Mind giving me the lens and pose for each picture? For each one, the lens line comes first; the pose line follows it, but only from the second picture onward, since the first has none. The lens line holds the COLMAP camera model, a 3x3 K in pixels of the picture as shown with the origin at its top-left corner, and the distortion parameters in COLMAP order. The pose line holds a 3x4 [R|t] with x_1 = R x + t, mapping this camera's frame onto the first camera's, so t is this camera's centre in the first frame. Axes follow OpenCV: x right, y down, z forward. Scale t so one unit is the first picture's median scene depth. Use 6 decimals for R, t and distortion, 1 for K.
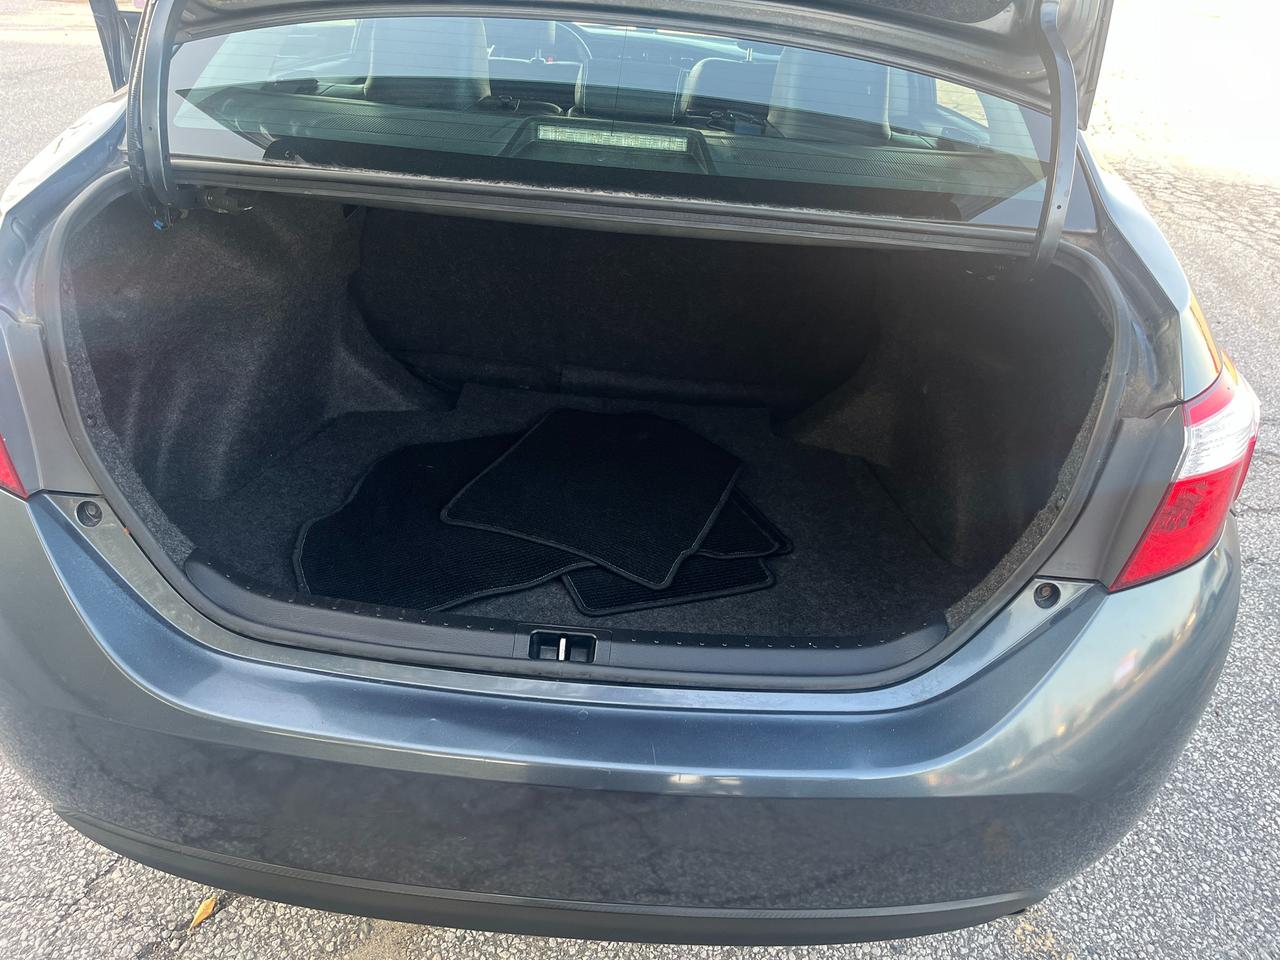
lens RADIAL K [[974.4, 0, 649.6], [0, 974.4, 484.9], [0, 0, 1]] dist [0.035991, -0.059795]
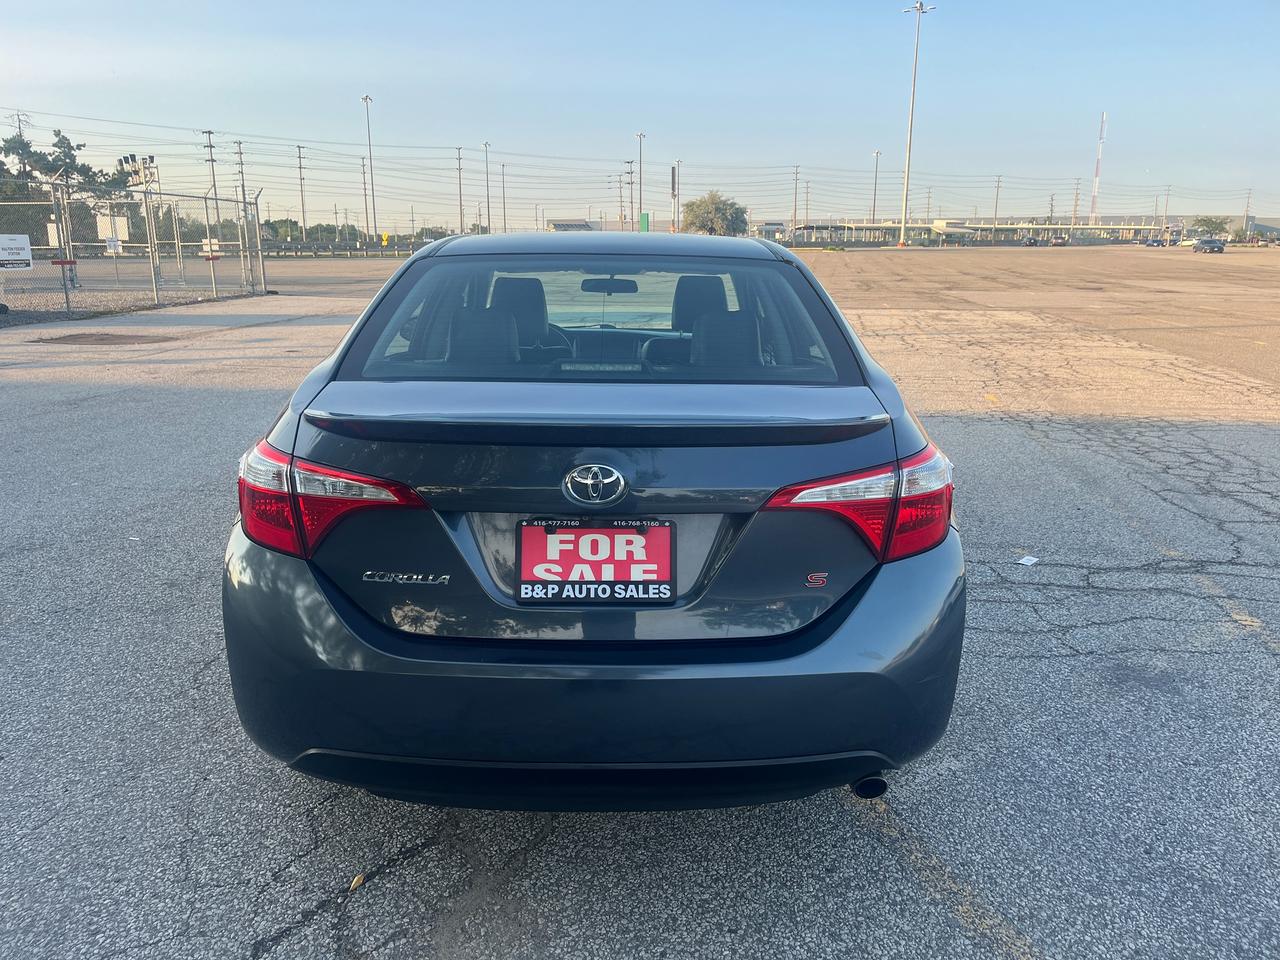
lens RADIAL K [[974.4, 0, 636.6], [0, 974.4, 479.2], [0, 0, 1]] dist [0.035991, -0.059795]
pose [[0.996560, -0.076893, 0.030903, -0.033201], [0.082521, 0.954976, -0.284975, 0.278998], [-0.007599, 0.286544, 0.958037, -0.517518]]
